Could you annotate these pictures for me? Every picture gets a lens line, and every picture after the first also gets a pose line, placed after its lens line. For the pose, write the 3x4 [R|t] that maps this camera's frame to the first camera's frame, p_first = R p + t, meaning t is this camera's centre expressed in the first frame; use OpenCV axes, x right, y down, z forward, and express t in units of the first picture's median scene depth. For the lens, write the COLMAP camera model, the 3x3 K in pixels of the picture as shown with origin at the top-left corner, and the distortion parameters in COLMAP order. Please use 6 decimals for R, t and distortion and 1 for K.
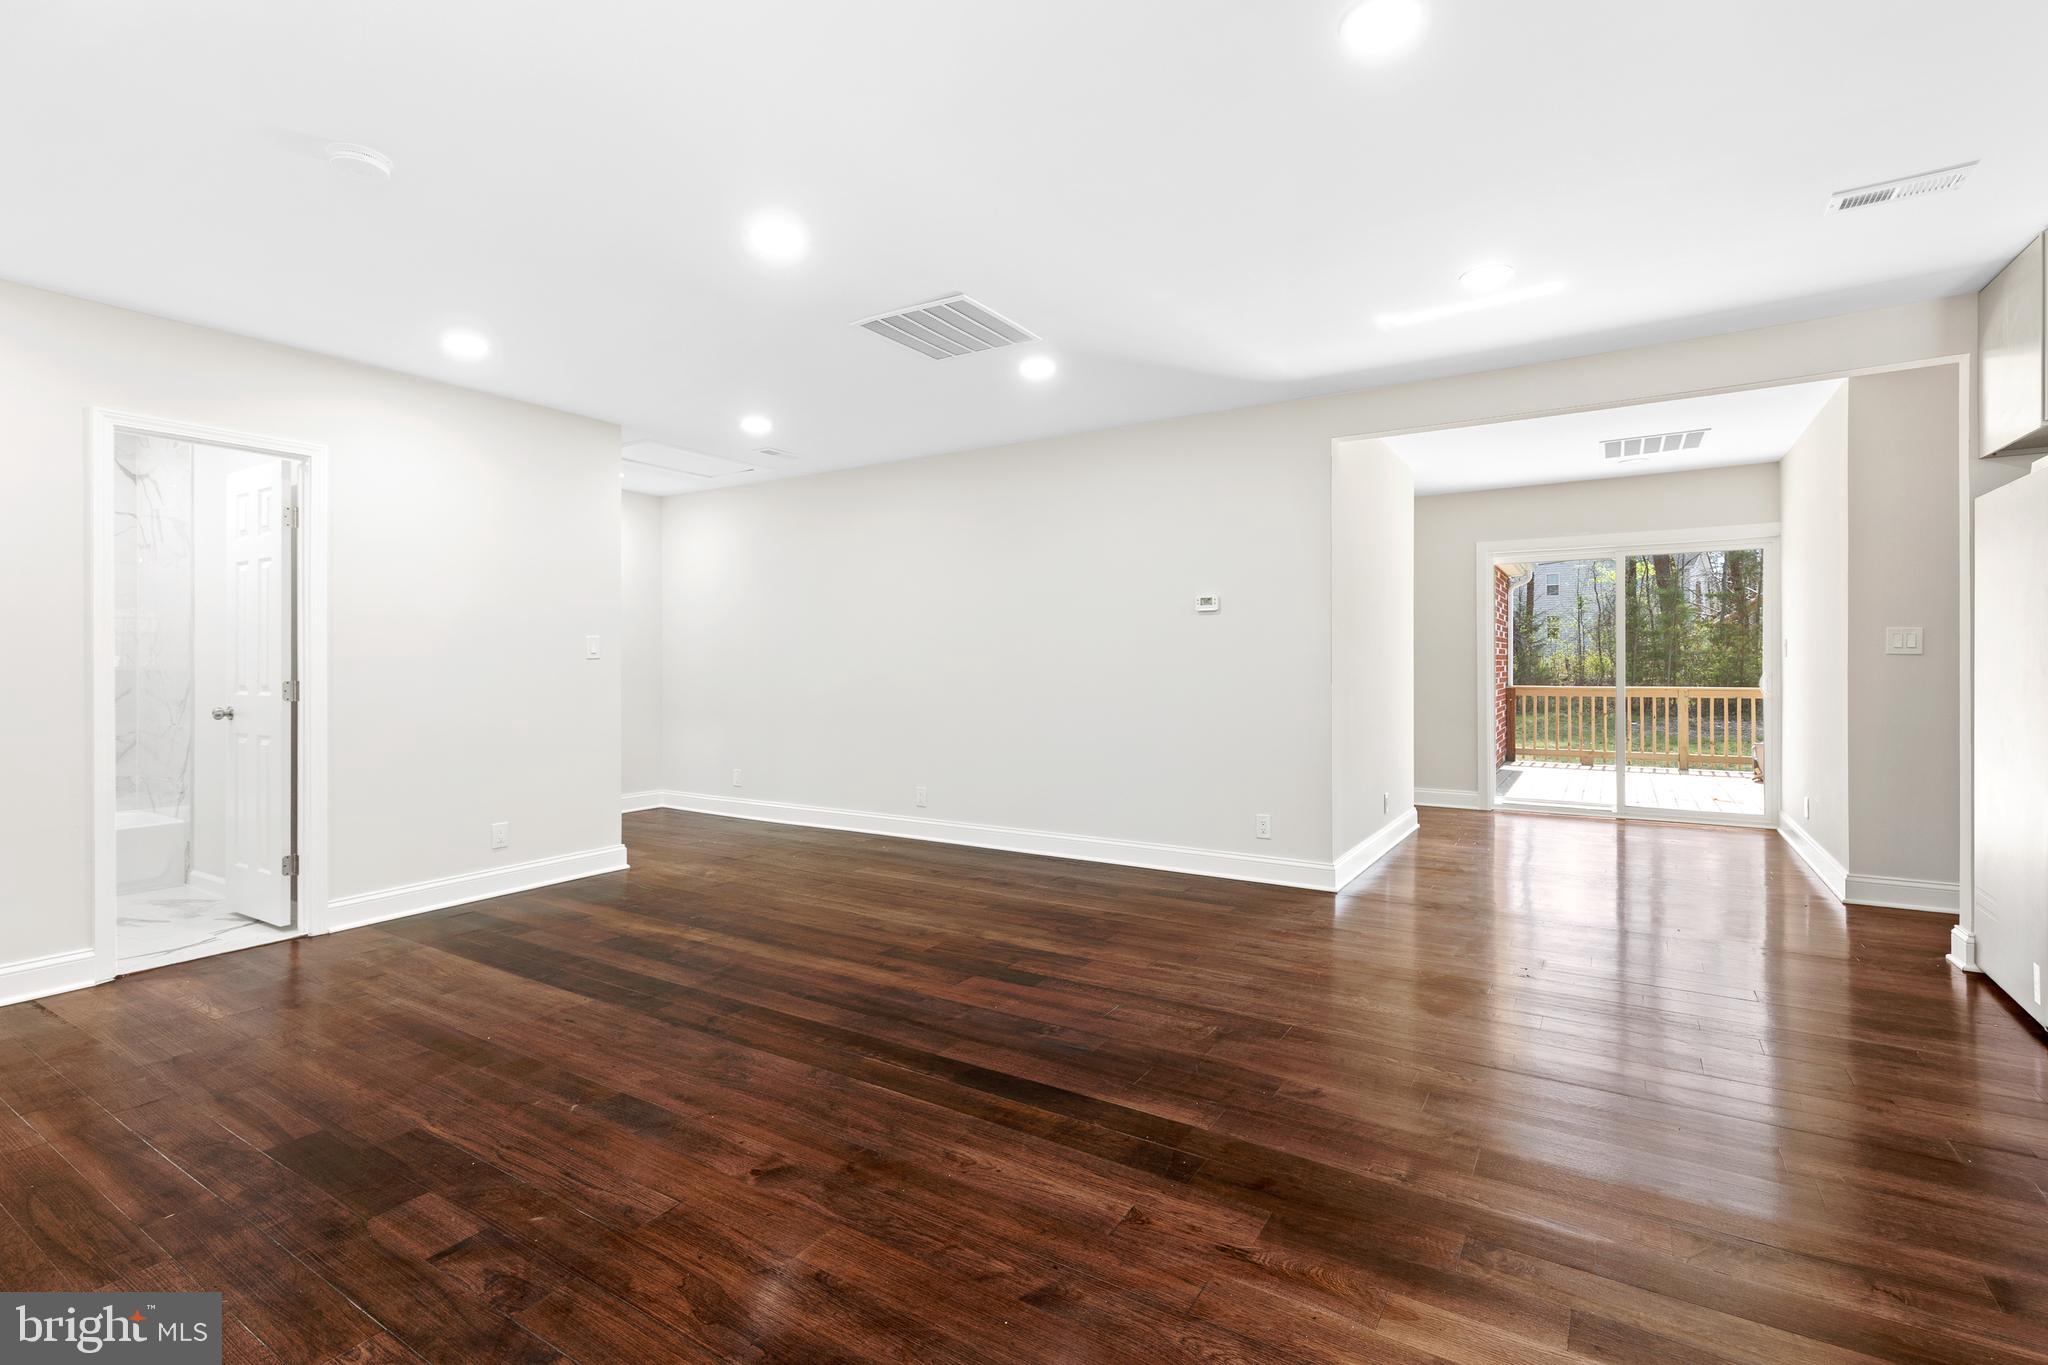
lens RADIAL K [[926.8, 0, 1034.2], [0, 926.8, 677.5], [0, 0, 1]] dist [0.008076, -0.000794]
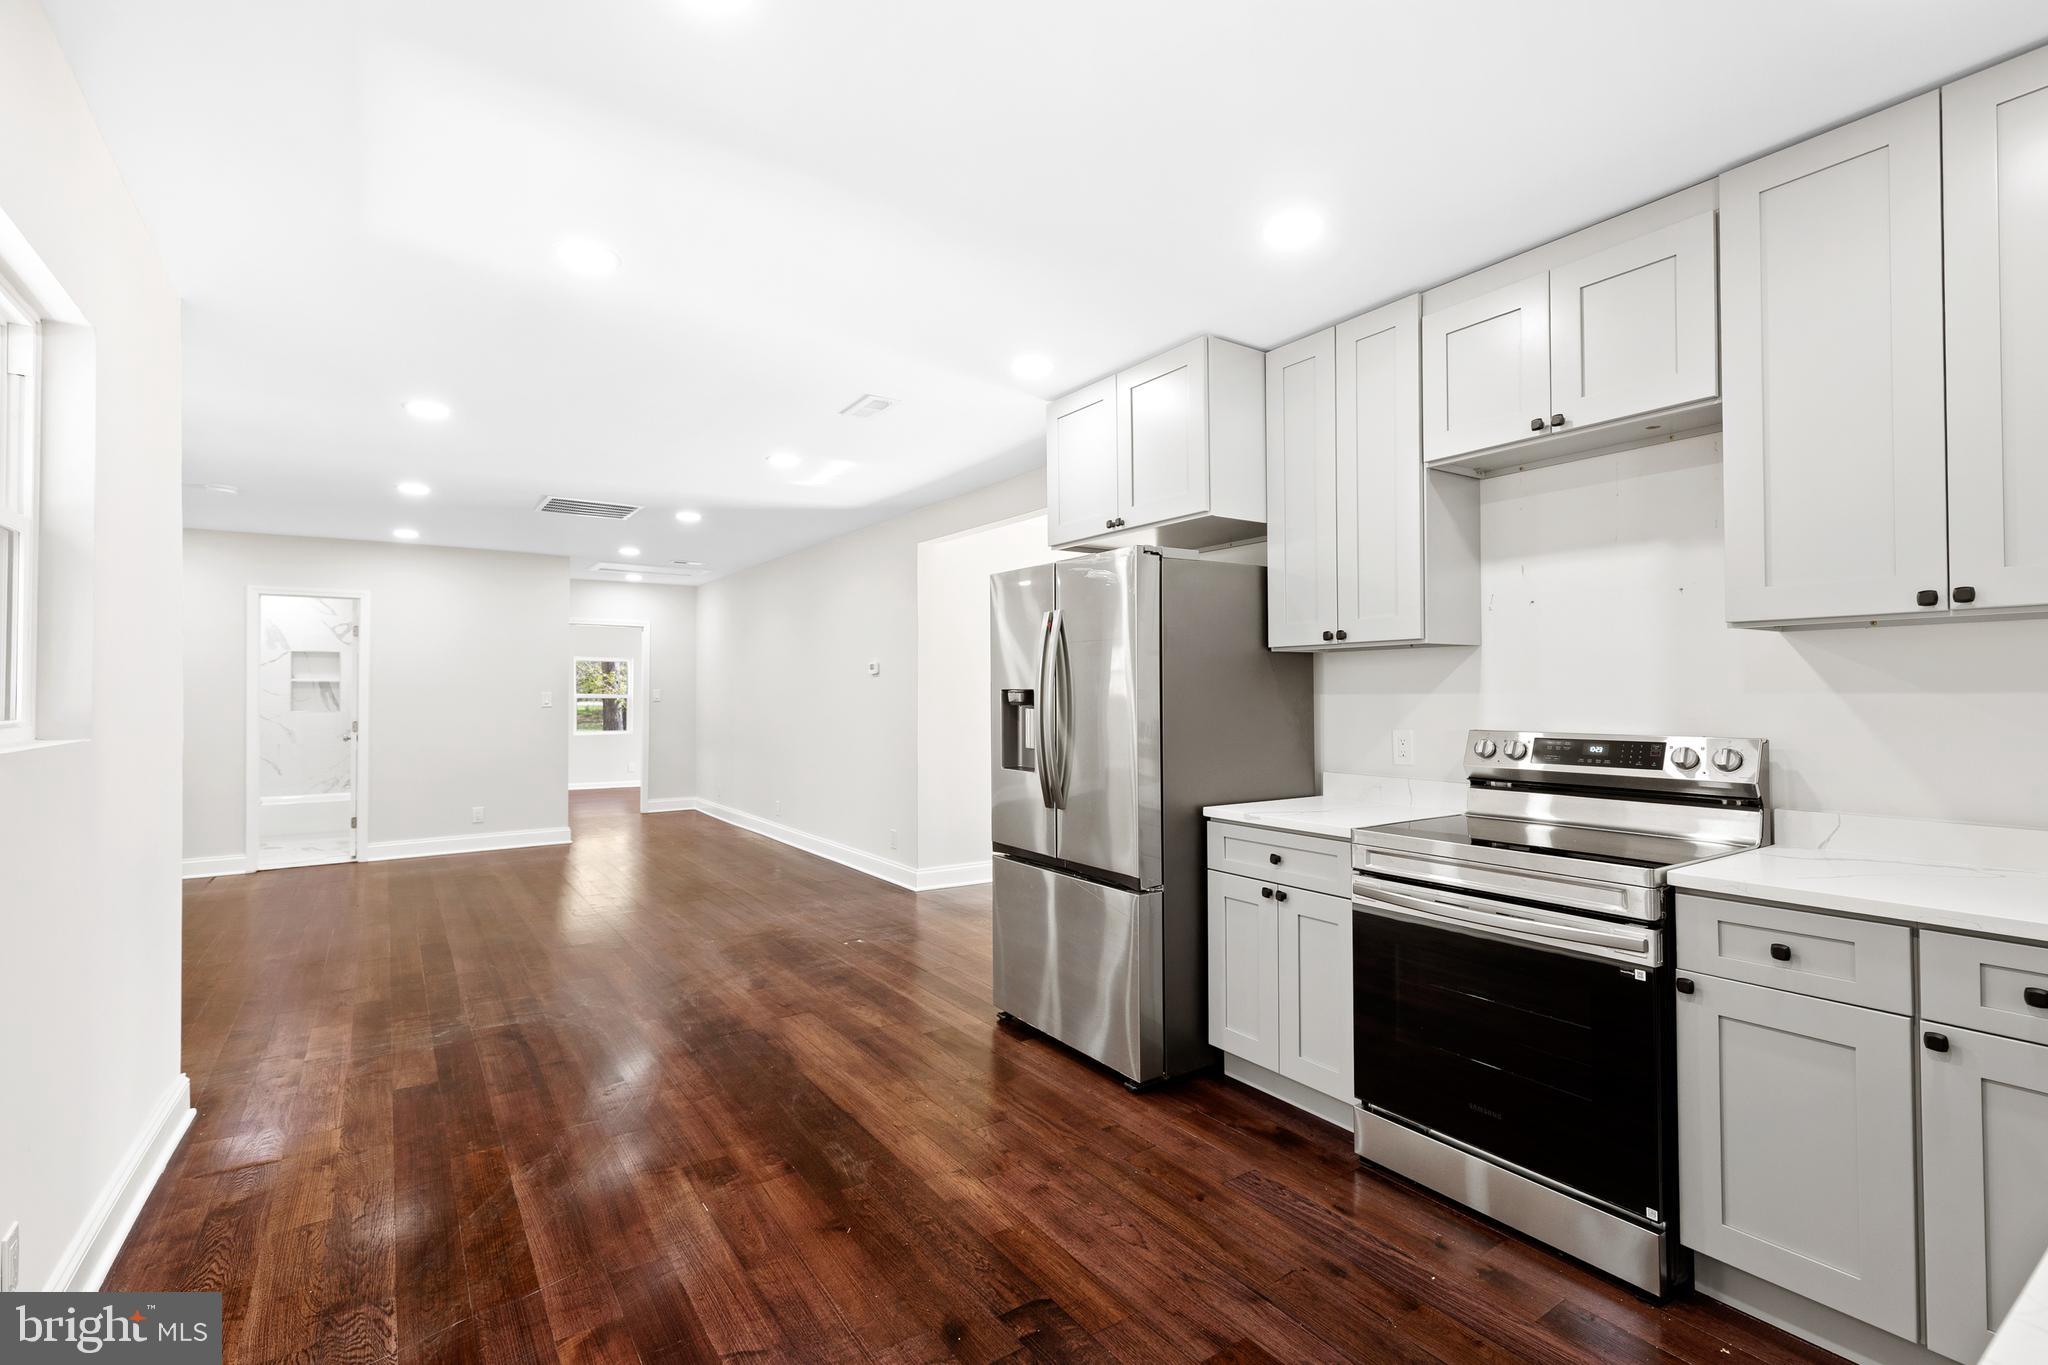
lens RADIAL K [[926.8, 0, 1039.1], [0, 926.8, 688.5], [0, 0, 1]] dist [0.008076, -0.000794]
pose [[0.922257, 0.000809, -0.386576, 1.367890], [-0.010408, 0.999687, -0.022737, -0.038386], [0.386436, 0.024993, 0.921977, -0.195704]]
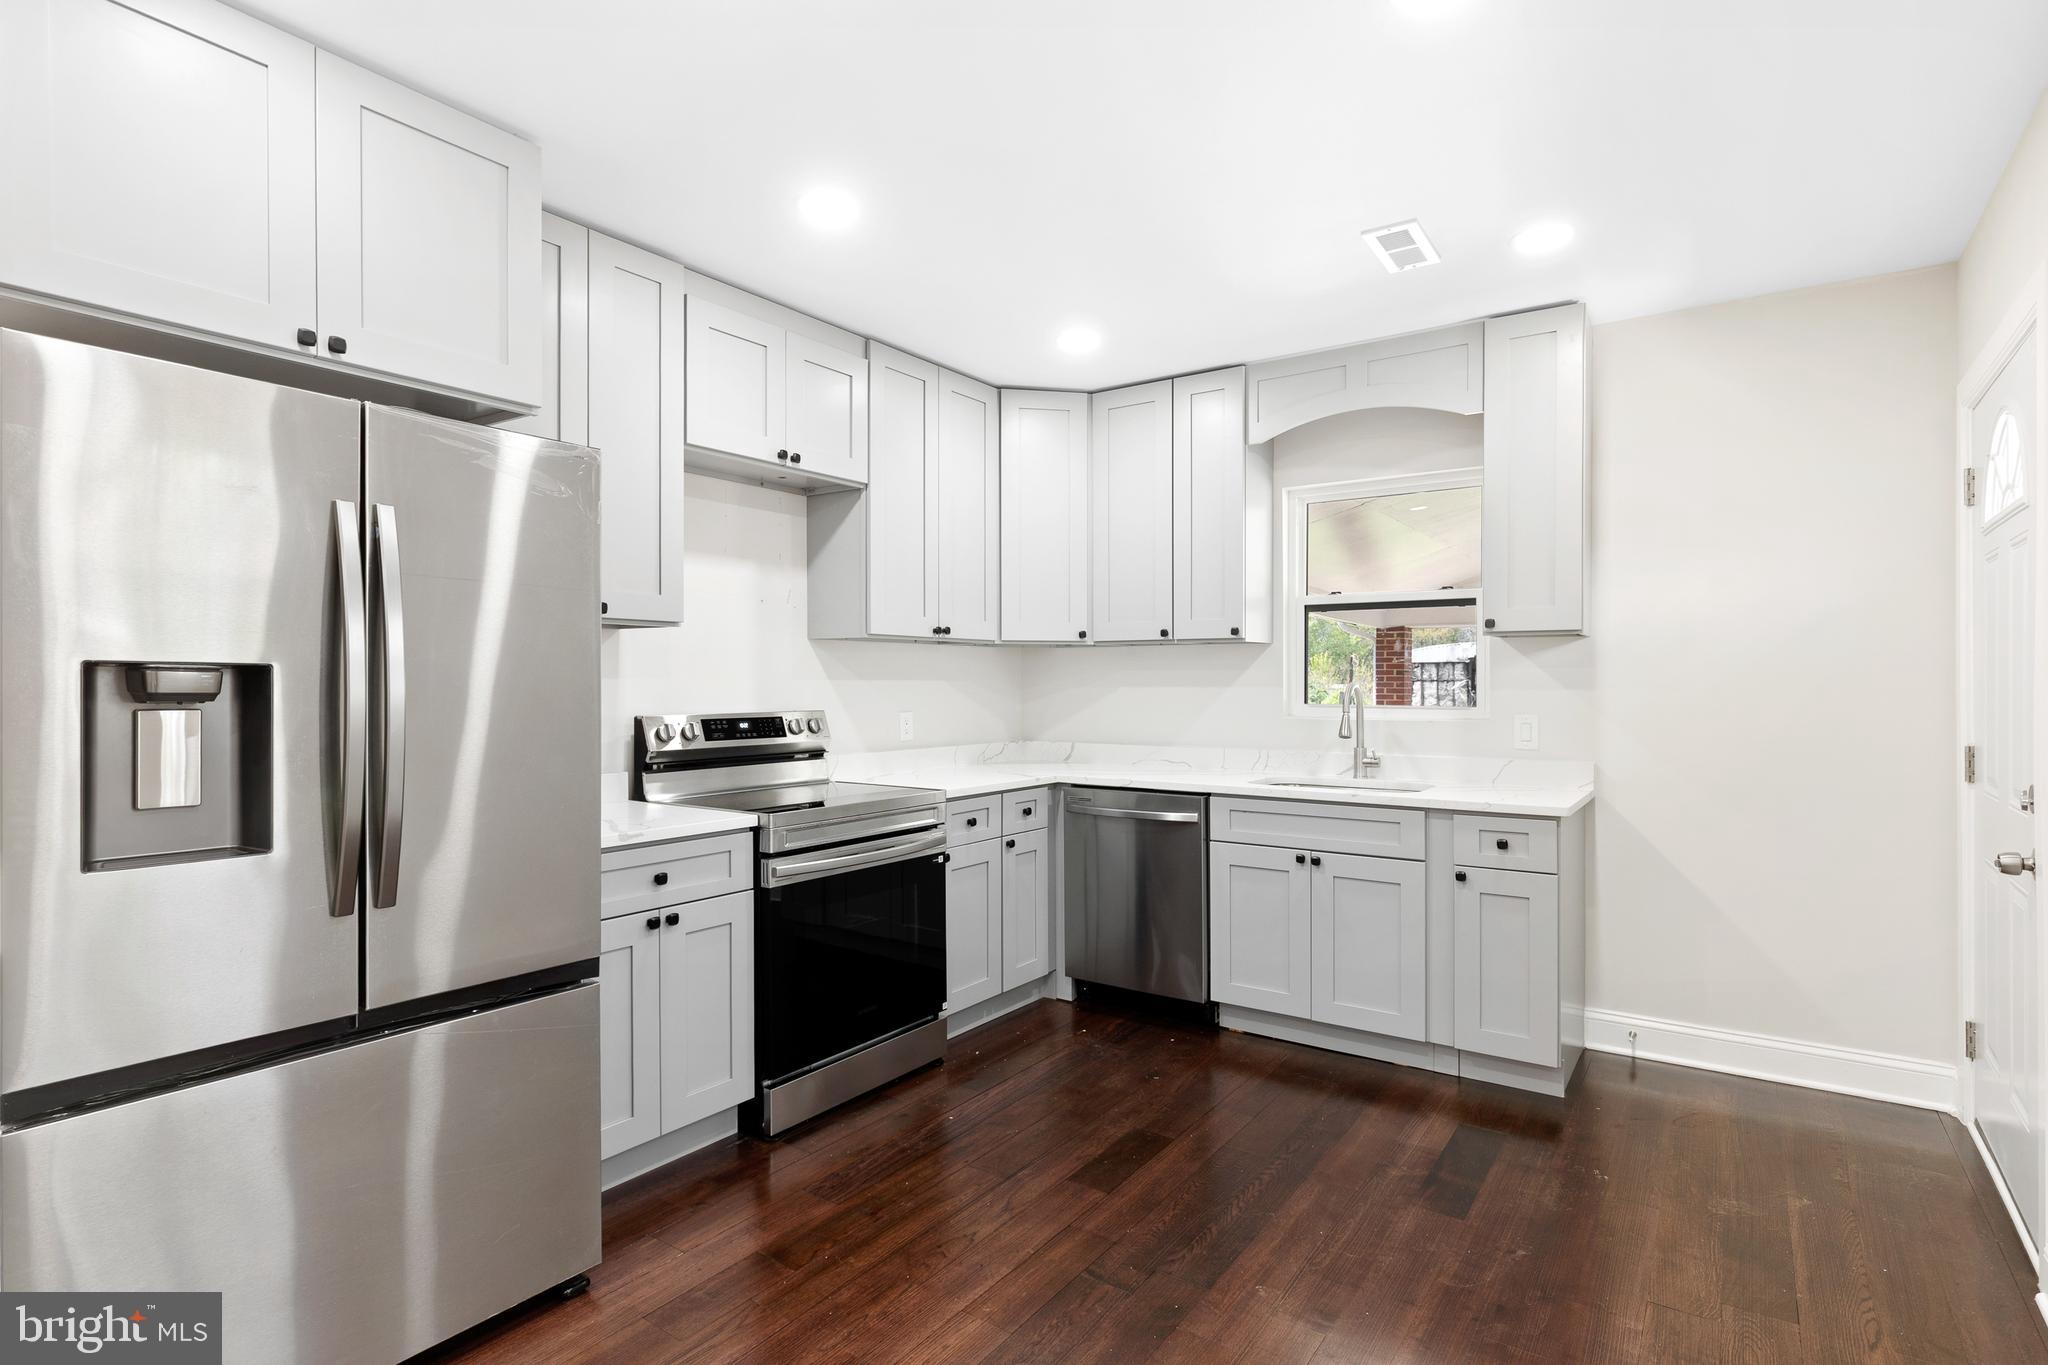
lens RADIAL K [[1022.7, 0, 1035.9], [0, 1022.7, 685.7], [0, 0, 1]] dist [0.015679, -0.000260]
pose [[0.037116, -0.000955, 0.999311, 0.484227], [0.011348, 0.999935, 0.000534, -0.047203], [-0.999247, 0.011321, 0.037125, 0.356318]]
